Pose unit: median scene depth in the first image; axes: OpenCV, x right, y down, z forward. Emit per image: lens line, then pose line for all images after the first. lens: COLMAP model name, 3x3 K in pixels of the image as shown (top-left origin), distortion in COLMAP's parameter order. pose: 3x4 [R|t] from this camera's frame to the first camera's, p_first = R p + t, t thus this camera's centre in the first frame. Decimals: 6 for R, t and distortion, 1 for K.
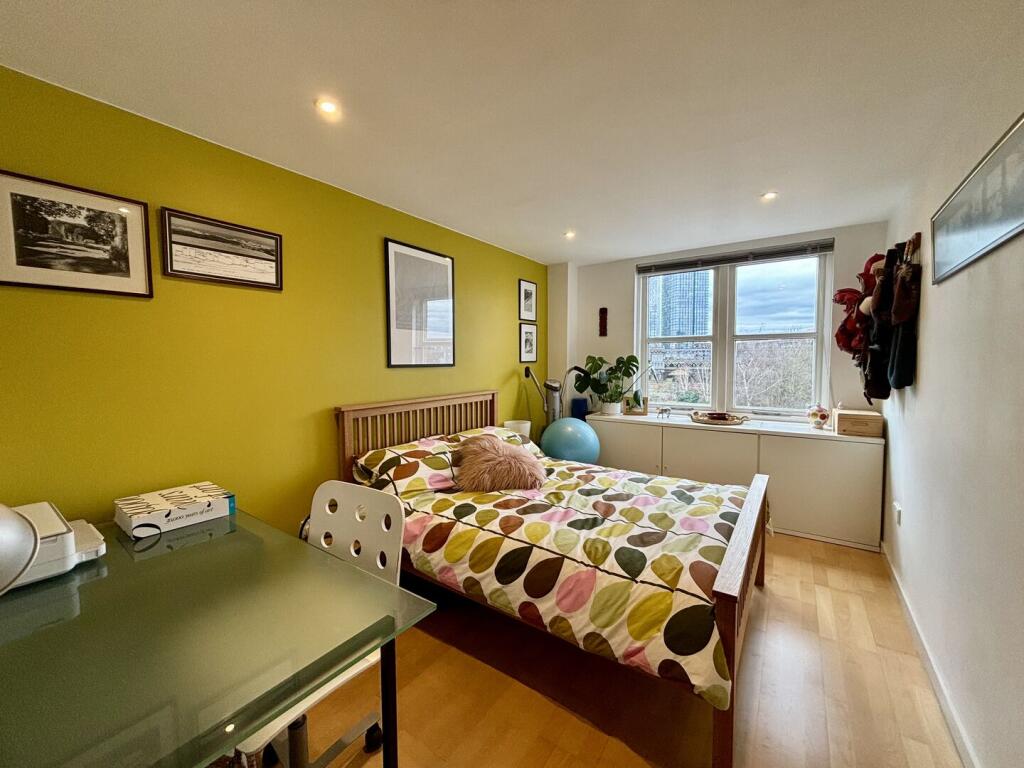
lens RADIAL K [[409.7, 0, 513.0], [0, 409.7, 383.9], [0, 0, 1]] dist [0.005877, -0.001004]
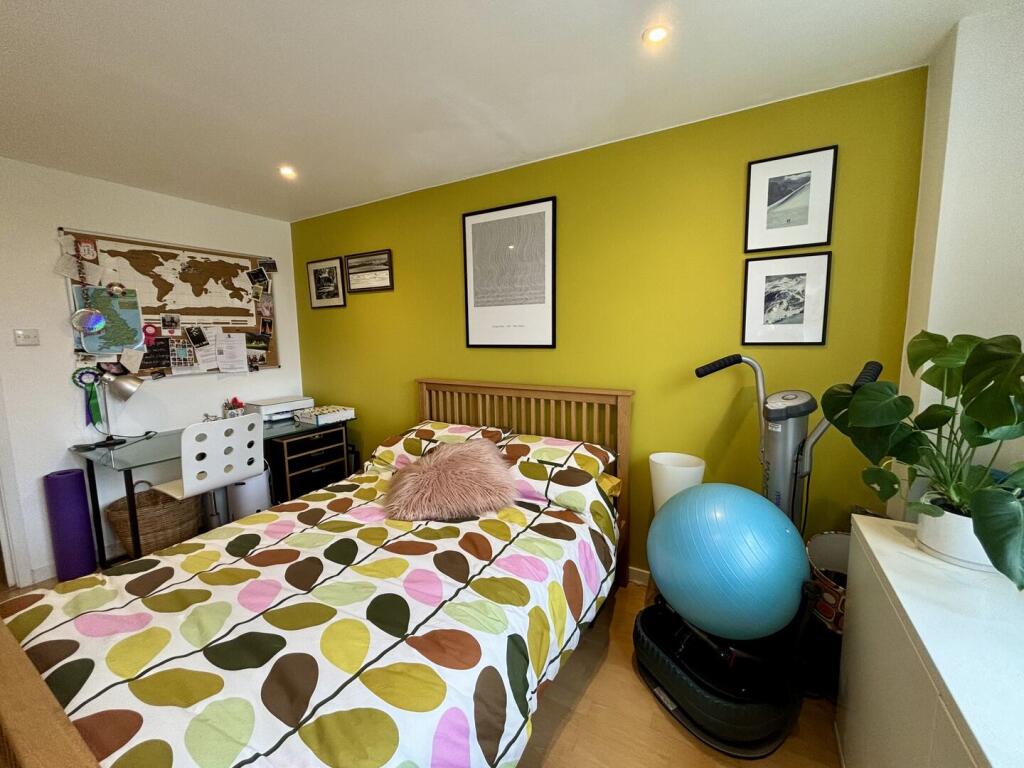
lens RADIAL K [[409.7, 0, 490.7], [0, 409.7, 375.8], [0, 0, 1]] dist [0.005877, -0.001004]
pose [[0.059561, 0.107141, -0.992458, 0.768602], [-0.049242, 0.993328, 0.104280, -0.085323], [0.997009, 0.042660, 0.064440, 1.108068]]
